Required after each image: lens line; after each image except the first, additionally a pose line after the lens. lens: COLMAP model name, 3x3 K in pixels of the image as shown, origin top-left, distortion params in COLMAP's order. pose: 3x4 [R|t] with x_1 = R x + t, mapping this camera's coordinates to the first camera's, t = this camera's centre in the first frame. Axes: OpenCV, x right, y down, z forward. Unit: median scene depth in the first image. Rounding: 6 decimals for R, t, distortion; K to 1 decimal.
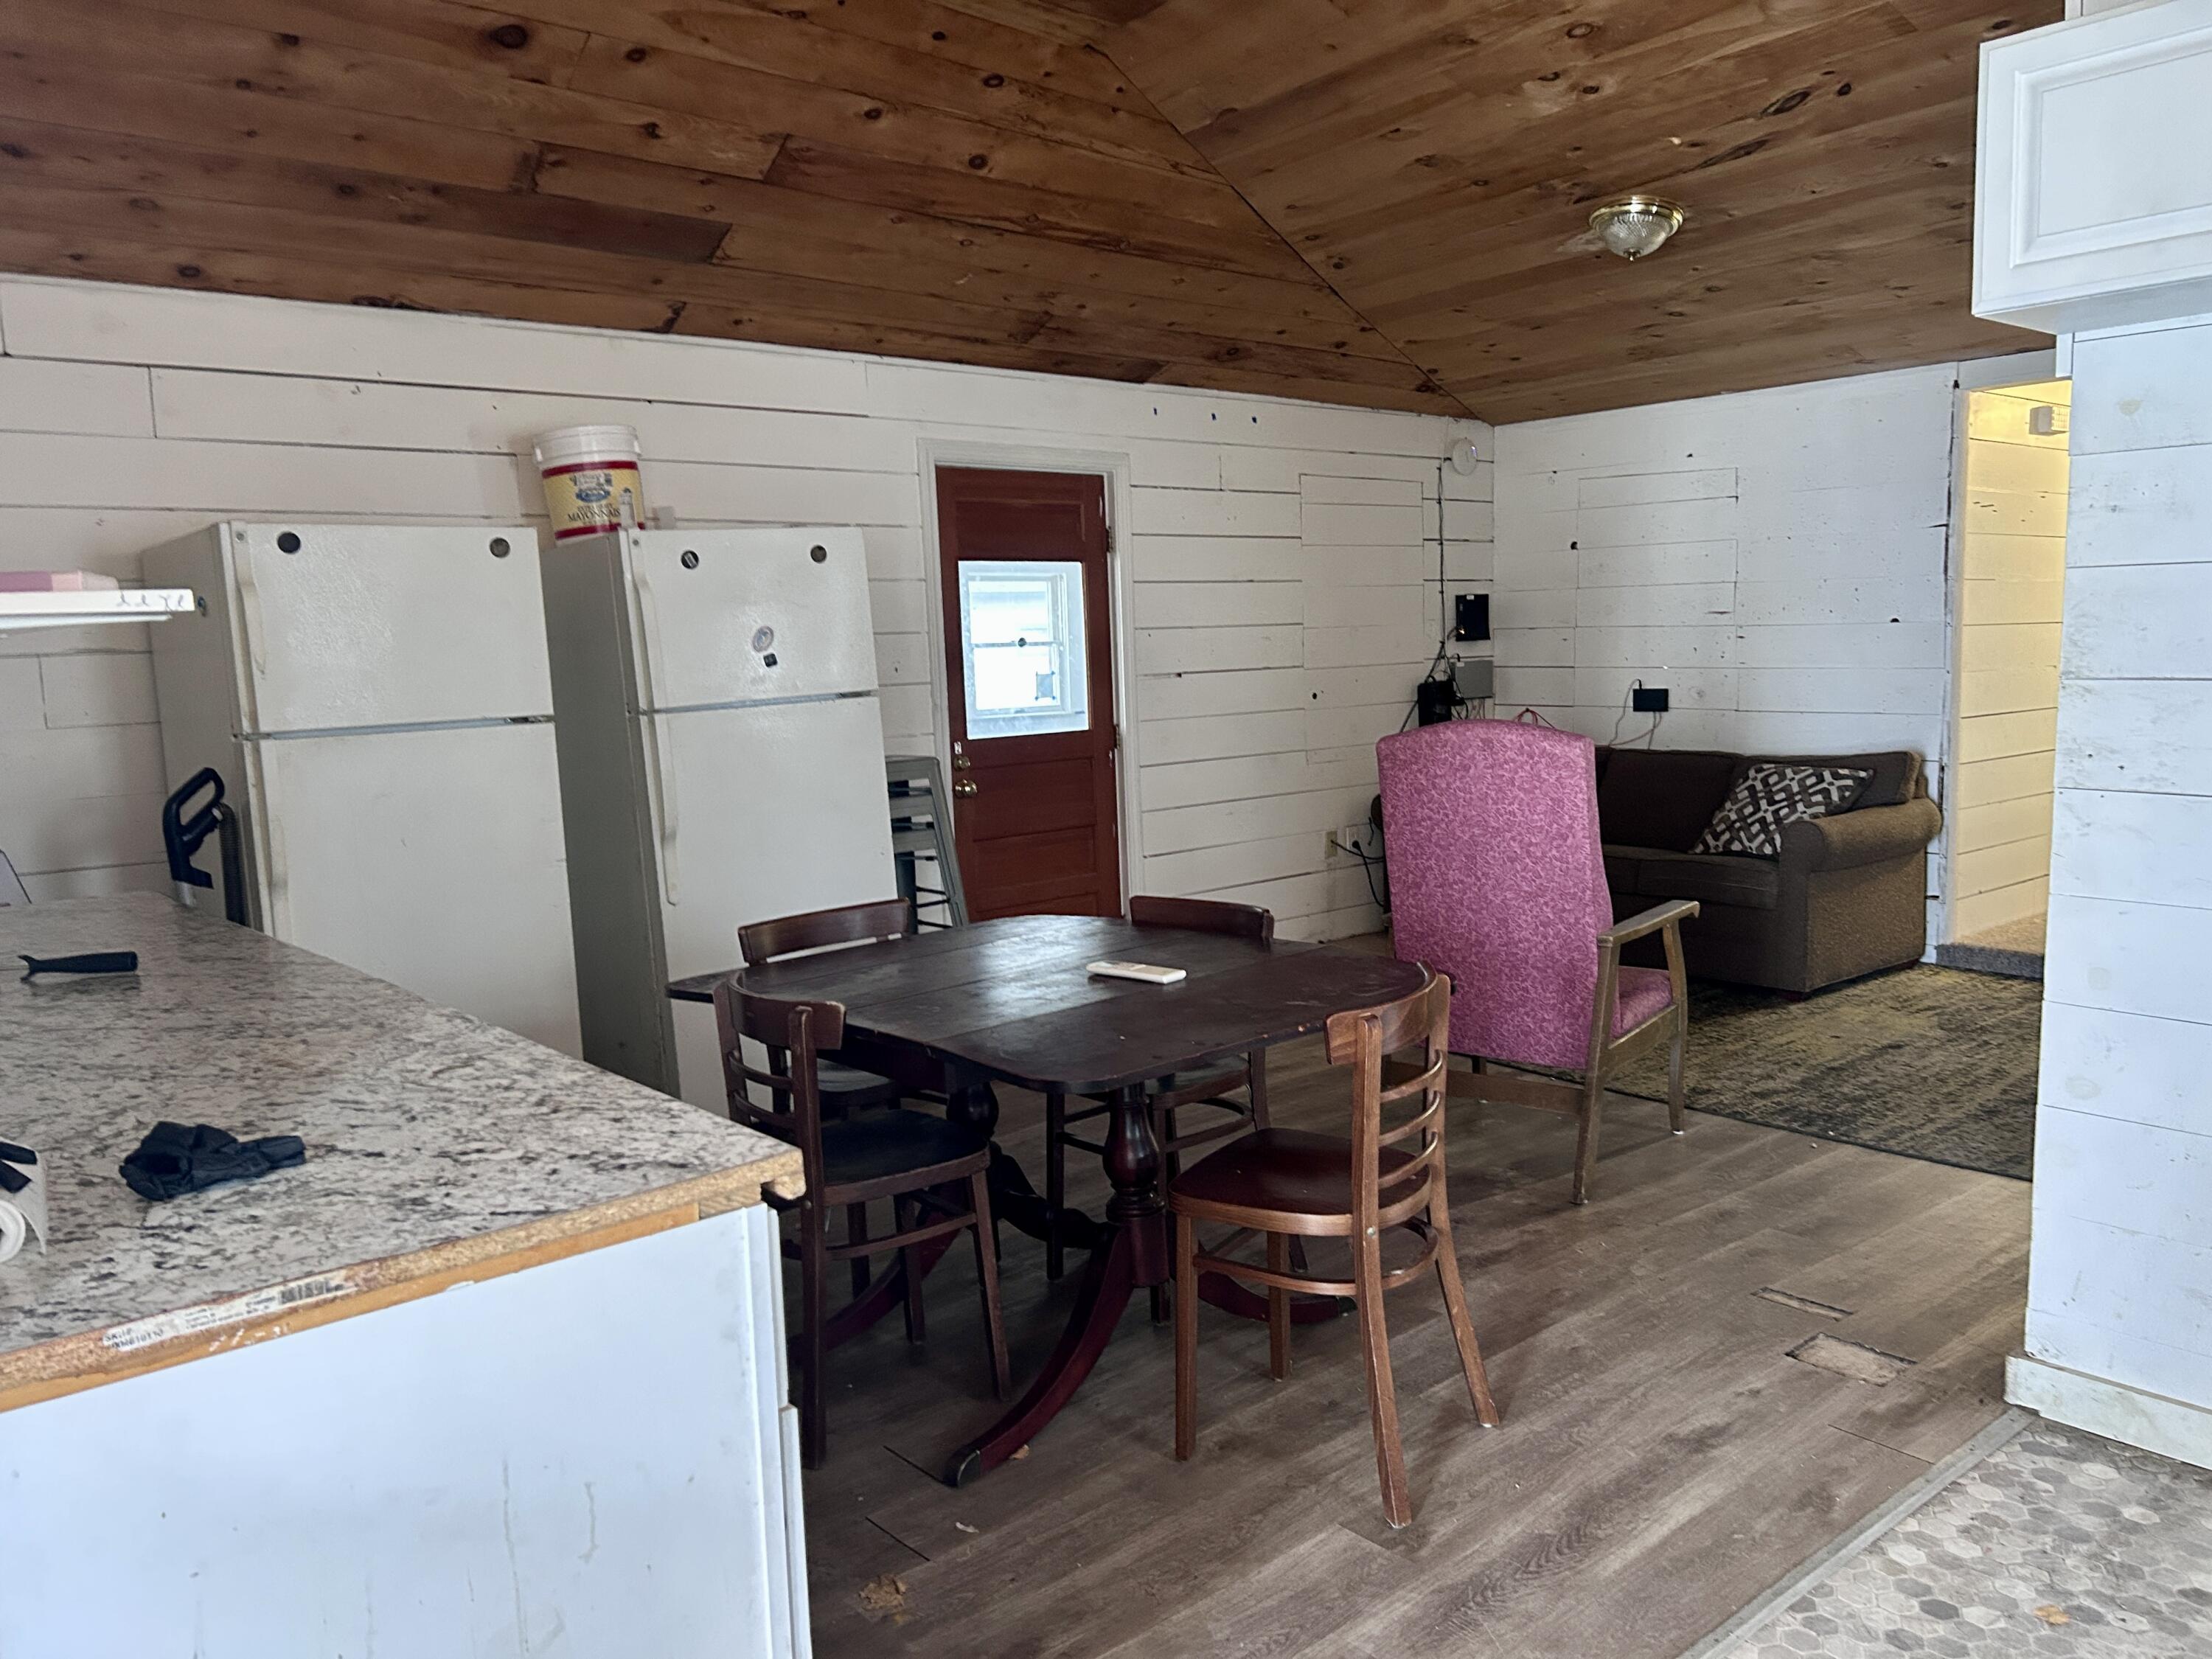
lens RADIAL K [[1639.6, 0, 1117.3], [0, 1639.6, 841.8], [0, 0, 1]] dist [0.066120, -0.071633]
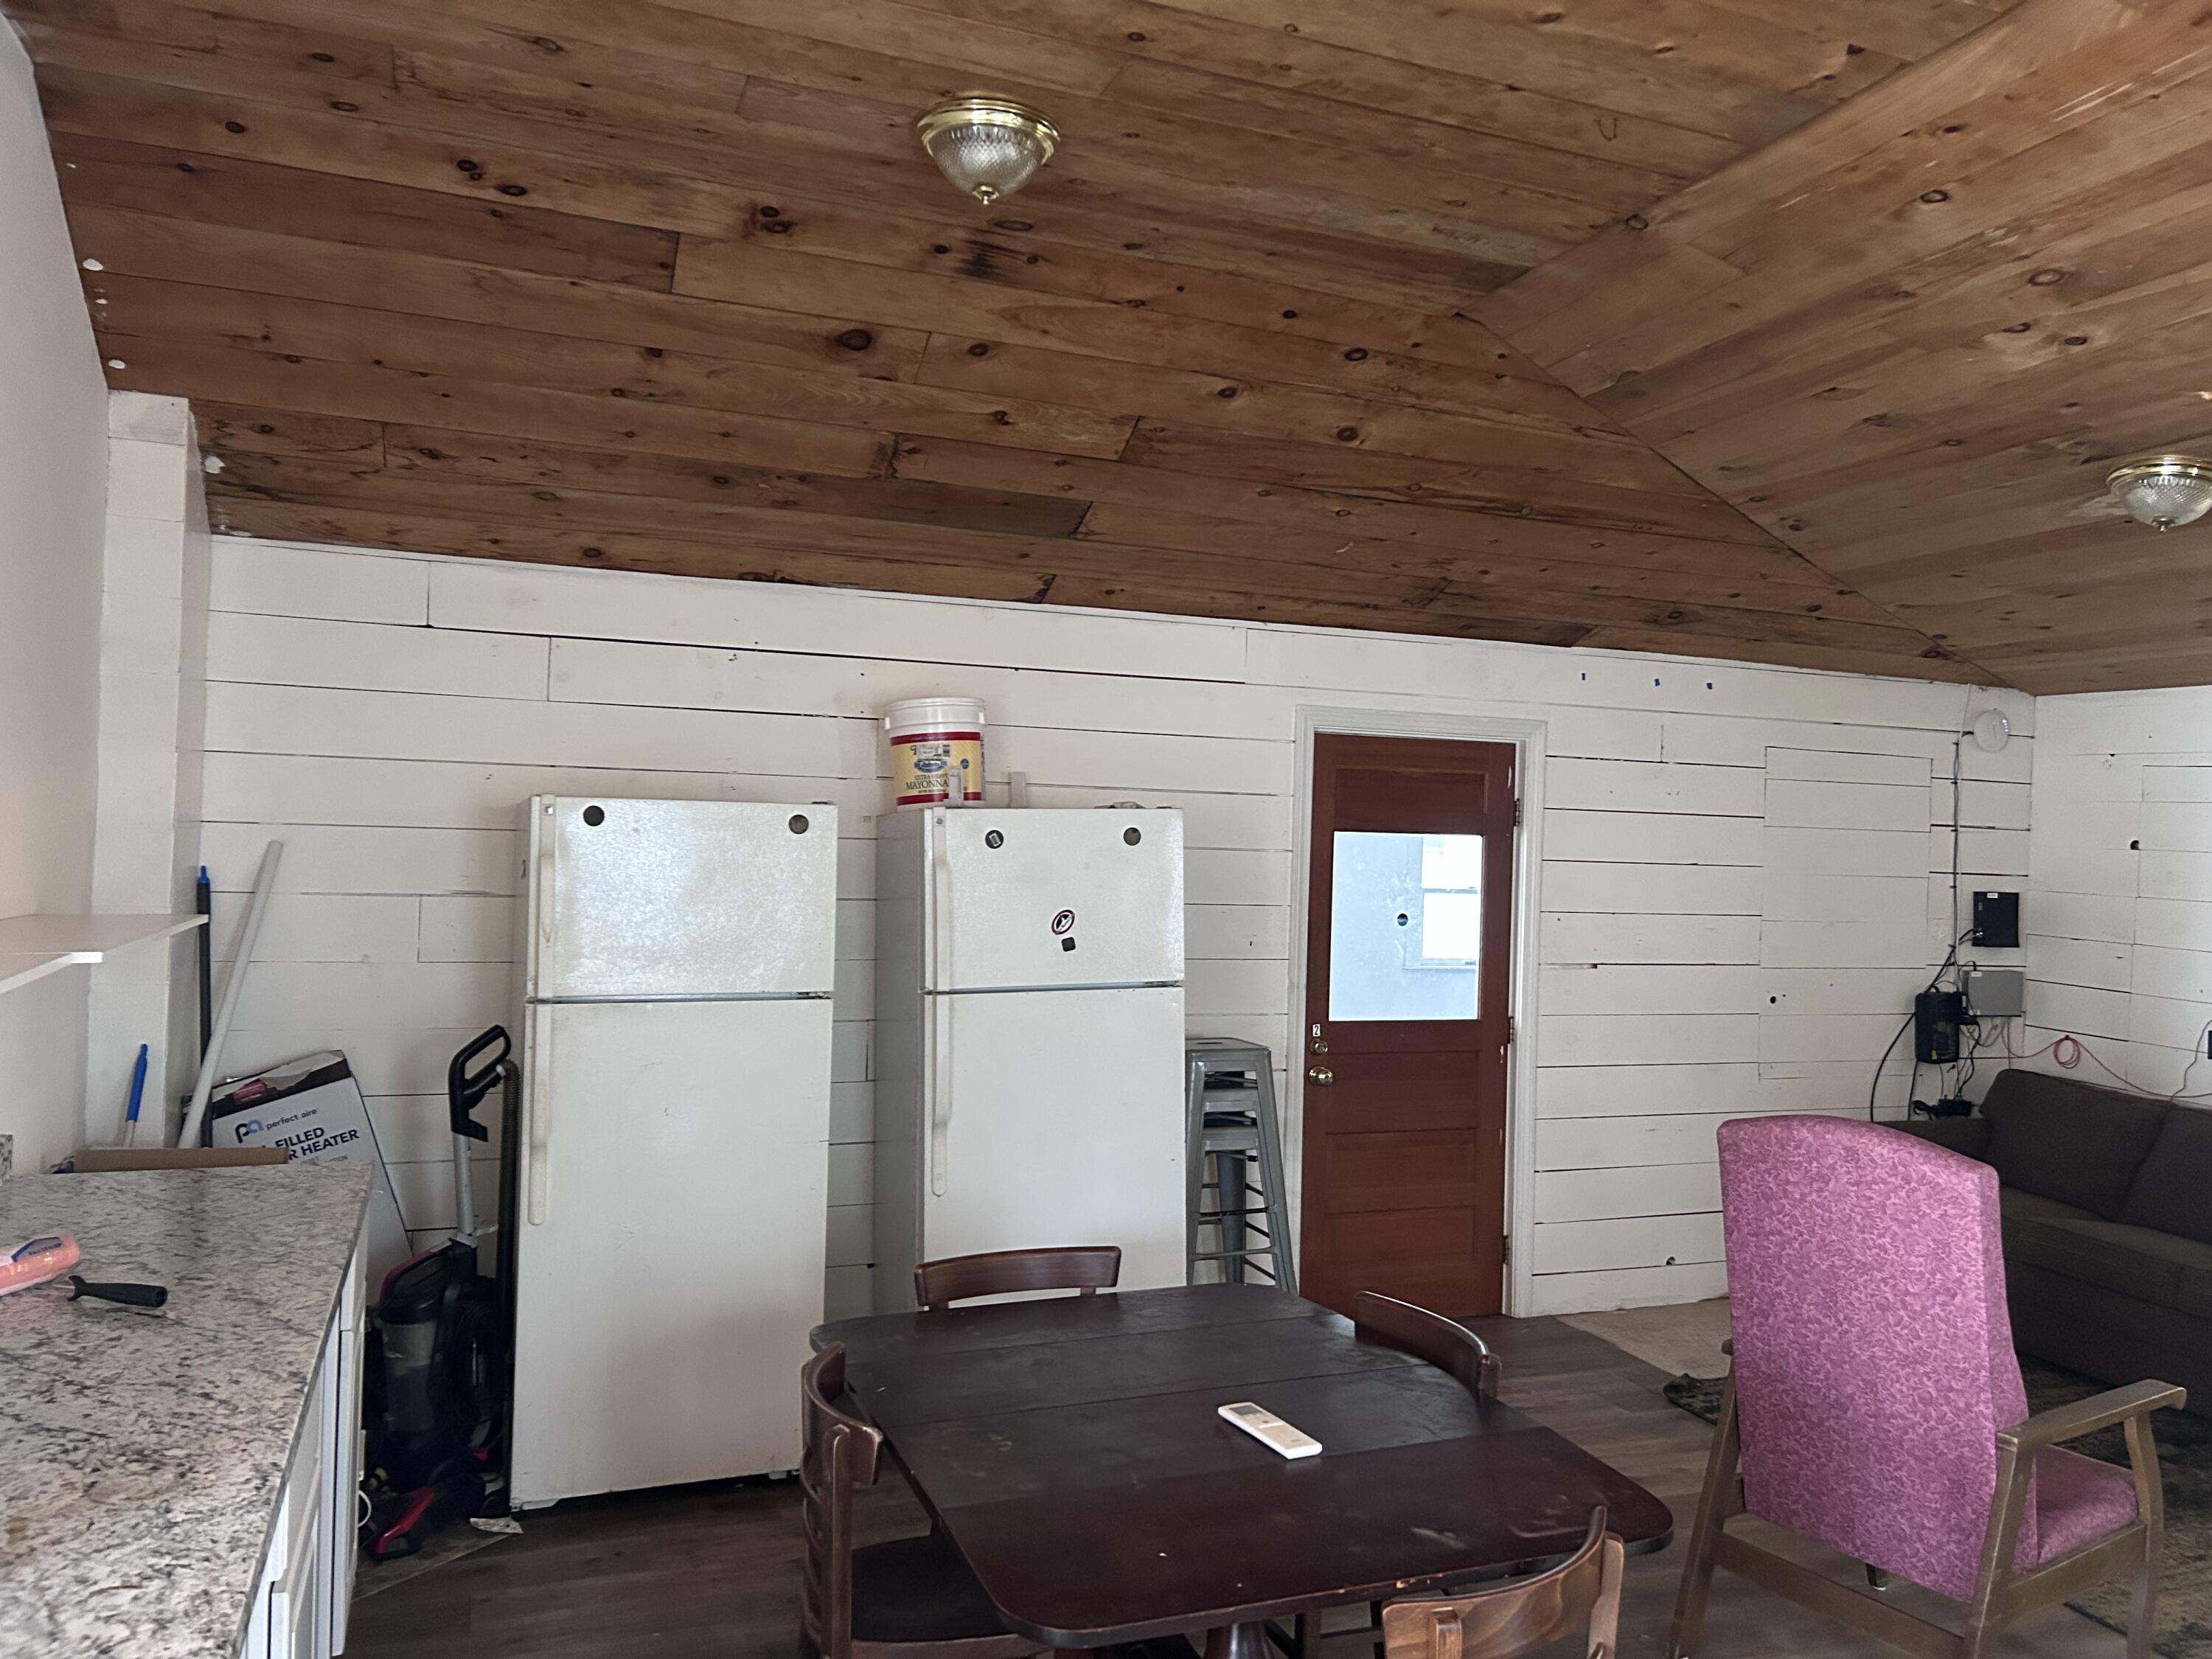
lens RADIAL K [[1639.6, 0, 1129.4], [0, 1639.6, 846.0], [0, 0, 1]] dist [0.066120, -0.071633]
pose [[0.941806, 0.066760, -0.329462, 0.125742], [-0.103500, 0.990058, -0.095248, -0.077632], [0.319828, 0.123804, 0.939352, 0.110083]]
